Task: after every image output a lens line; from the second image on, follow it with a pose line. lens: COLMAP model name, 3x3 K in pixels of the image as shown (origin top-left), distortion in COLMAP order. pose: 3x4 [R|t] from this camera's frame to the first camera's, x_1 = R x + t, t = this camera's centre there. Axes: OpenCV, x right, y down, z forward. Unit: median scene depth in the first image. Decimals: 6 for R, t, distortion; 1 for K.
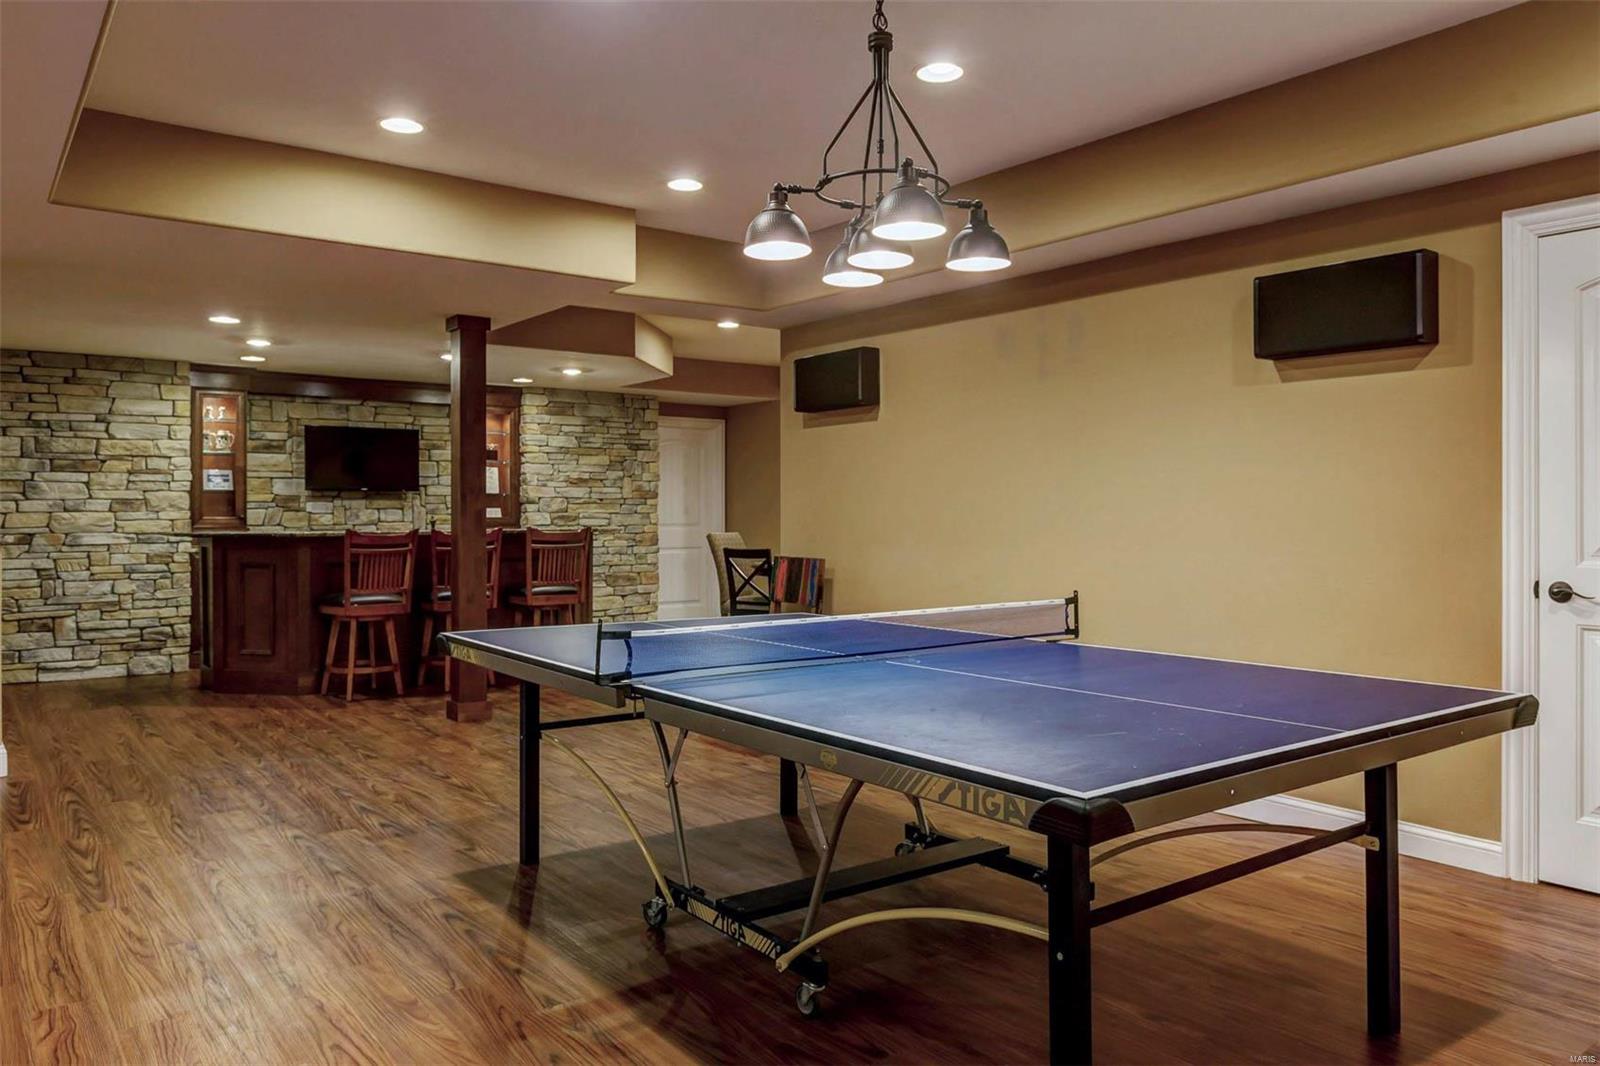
lens RADIAL K [[1151.8, 0, 840.6], [0, 1151.8, 508.6], [0, 0, 1]] dist [0.000472, -0.002242]
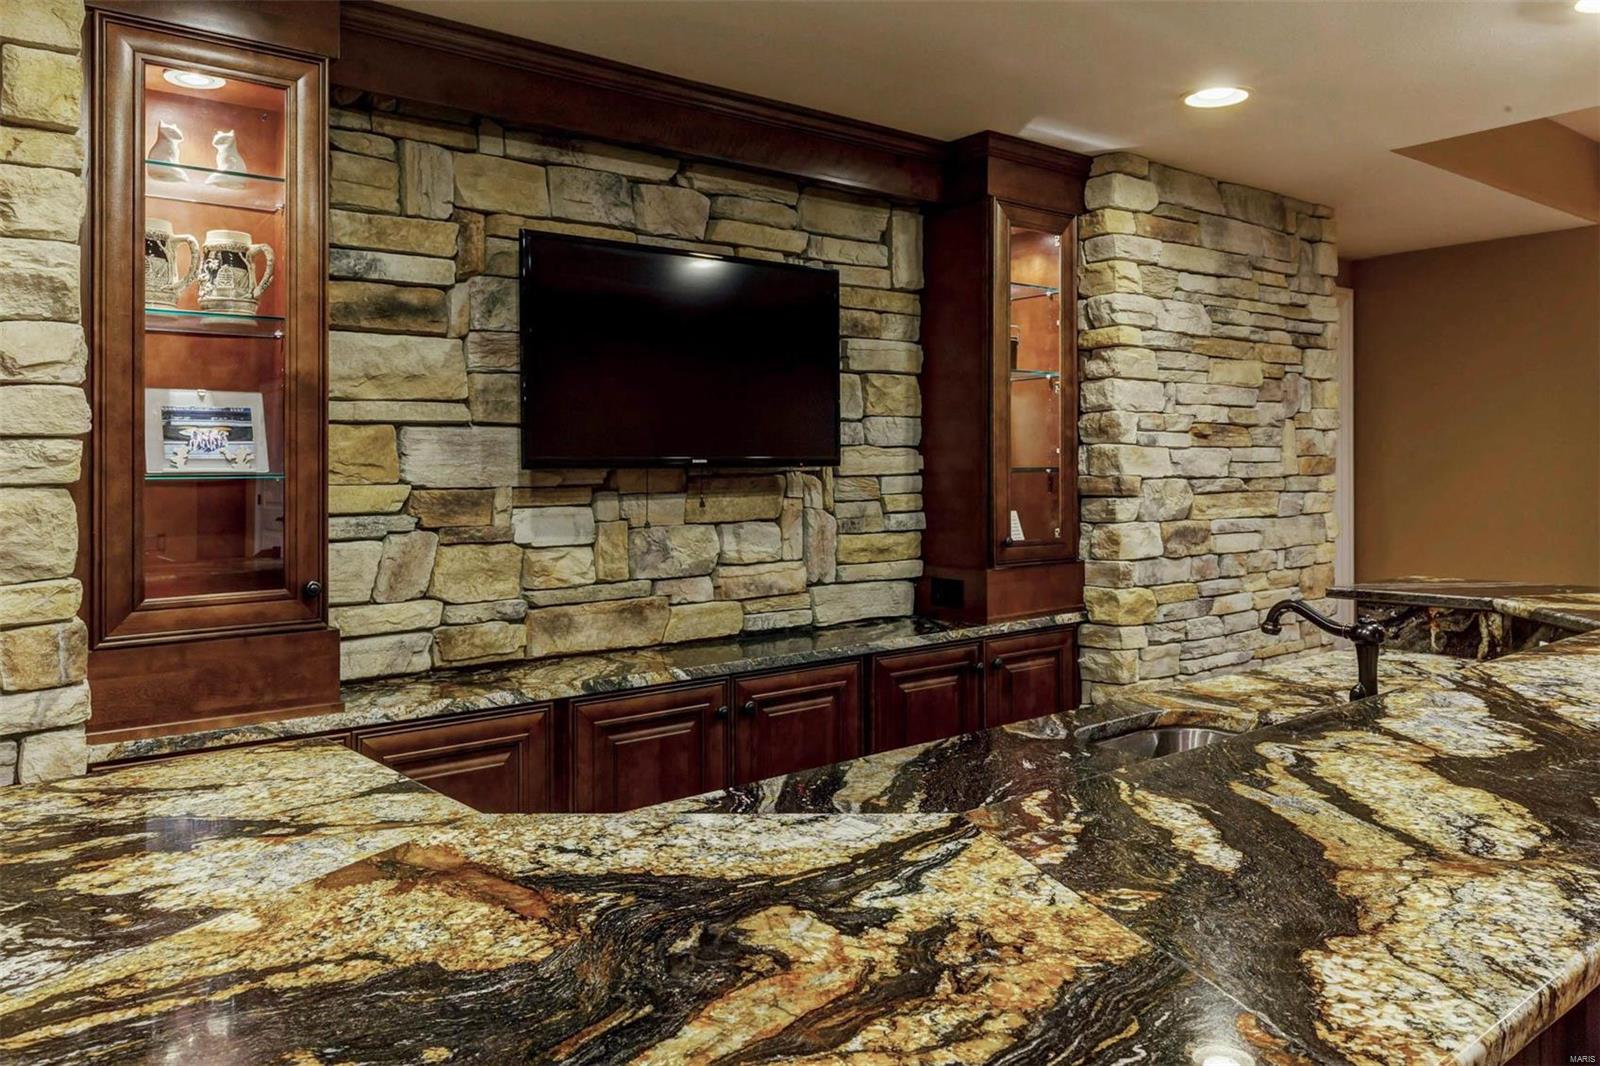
lens RADIAL K [[1151.8, 0, 822.3], [0, 1151.8, 447.5], [0, 0, 1]] dist [0.000472, -0.002242]
pose [[0.999539, -0.009481, 0.028835, -0.396503], [0.009895, 0.999849, -0.014260, -0.016109], [-0.028696, 0.014539, 0.999482, 0.715176]]
